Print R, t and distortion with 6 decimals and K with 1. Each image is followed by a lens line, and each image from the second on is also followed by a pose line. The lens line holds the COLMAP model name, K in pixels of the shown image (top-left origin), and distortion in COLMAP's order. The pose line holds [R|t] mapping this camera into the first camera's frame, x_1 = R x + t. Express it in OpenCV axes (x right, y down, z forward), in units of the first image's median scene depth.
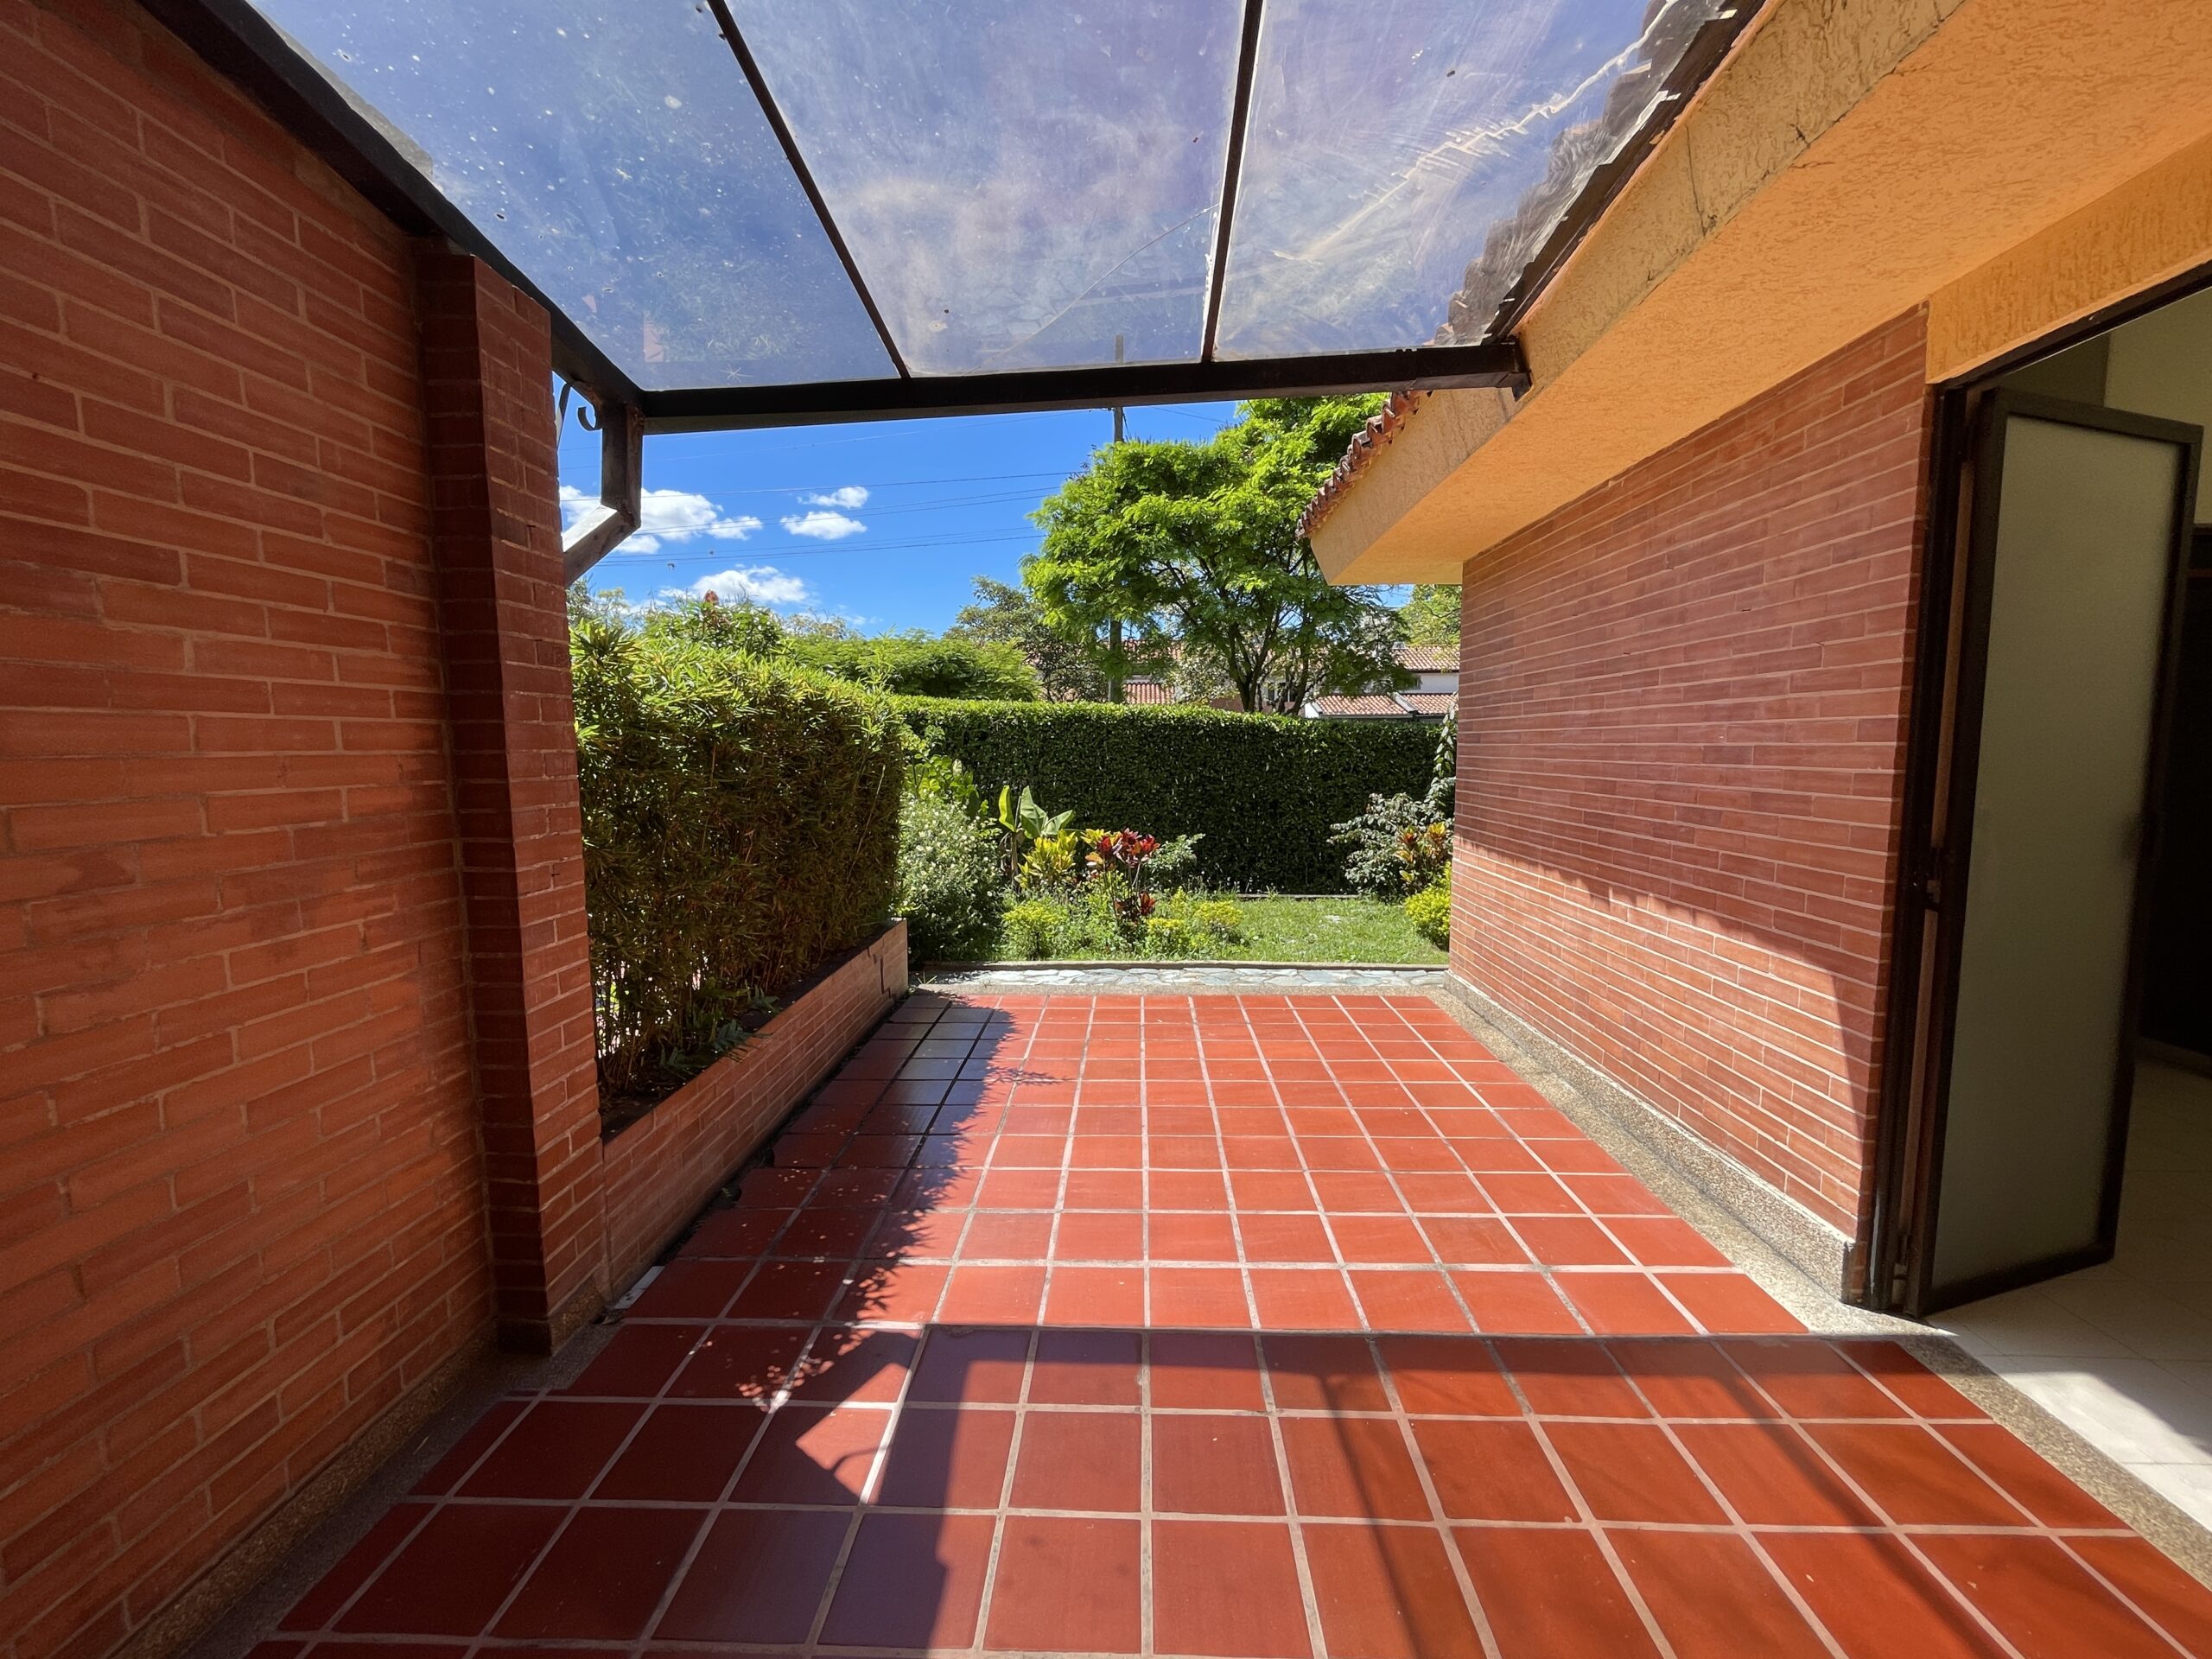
lens RADIAL K [[893.4, 0, 1105.3], [0, 893.4, 827.8], [0, 0, 1]] dist [-0.021656, 0.000749]
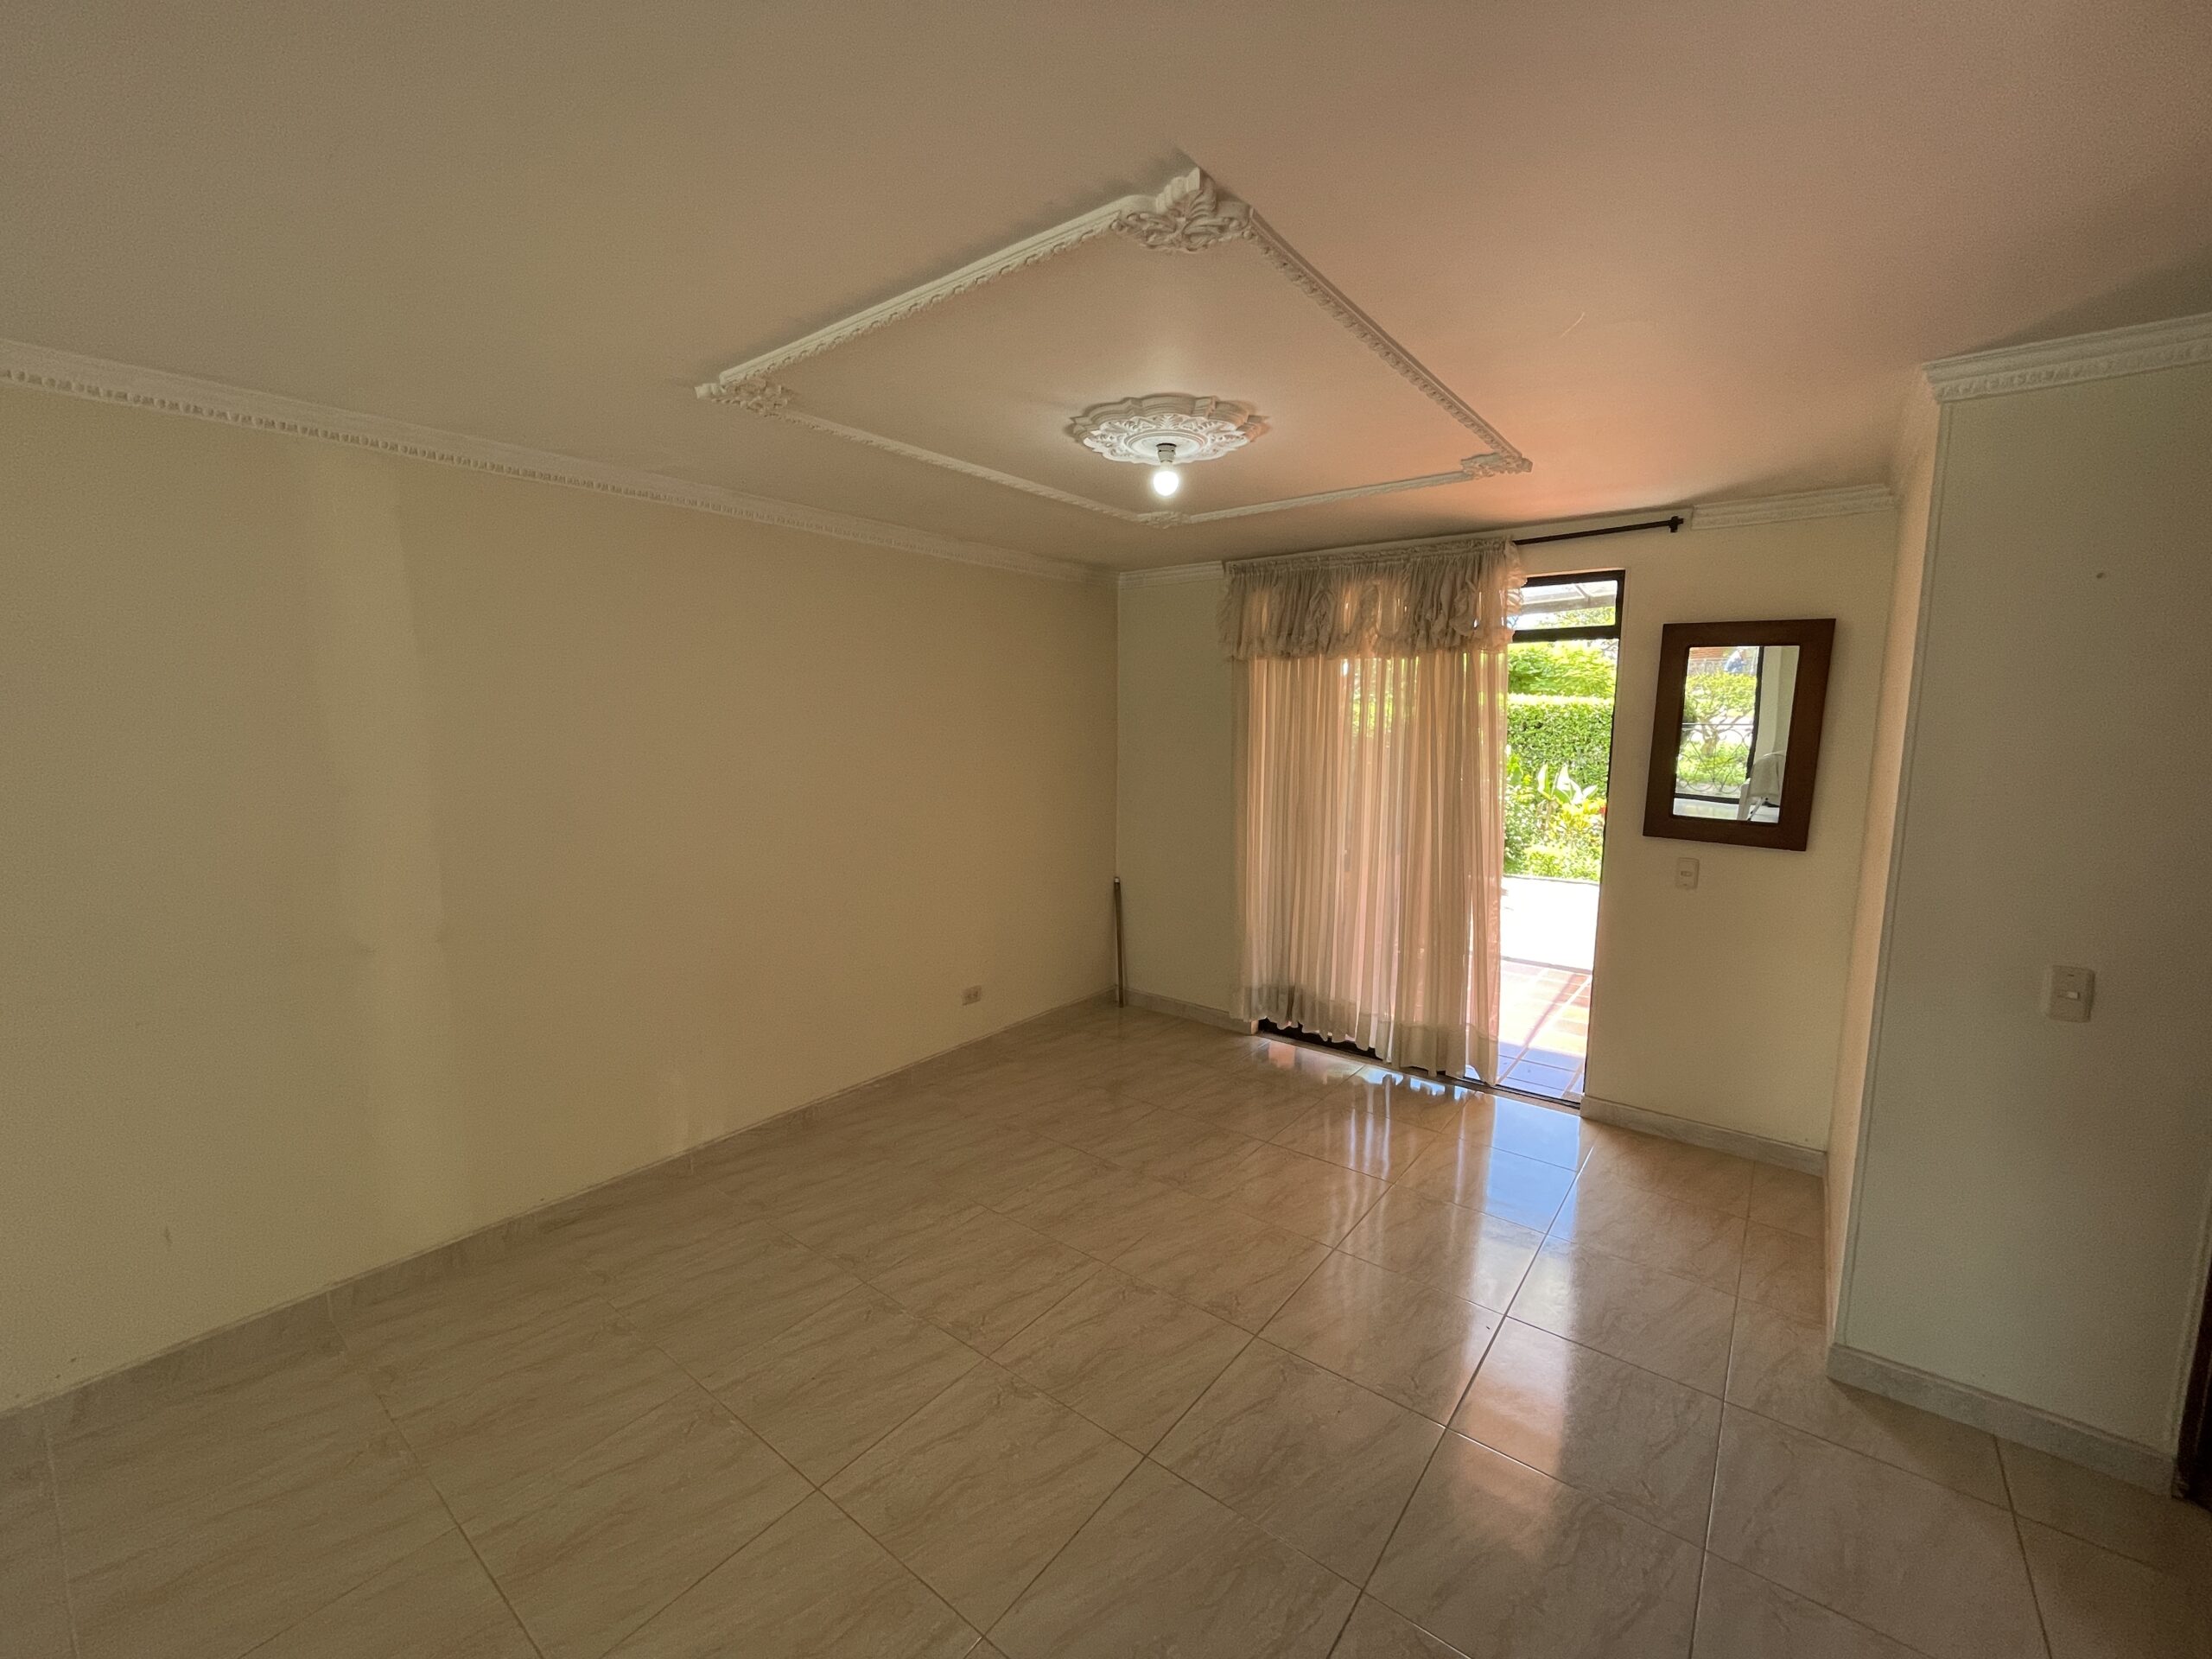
lens RADIAL K [[893.4, 0, 1110.9], [0, 893.4, 833.6], [0, 0, 1]] dist [-0.021656, 0.000749]
pose [[0.812724, 0.085031, -0.576411, 0.136726], [-0.065647, 0.996358, 0.054421, 0.026876], [0.578939, -0.006390, 0.815346, -0.475175]]
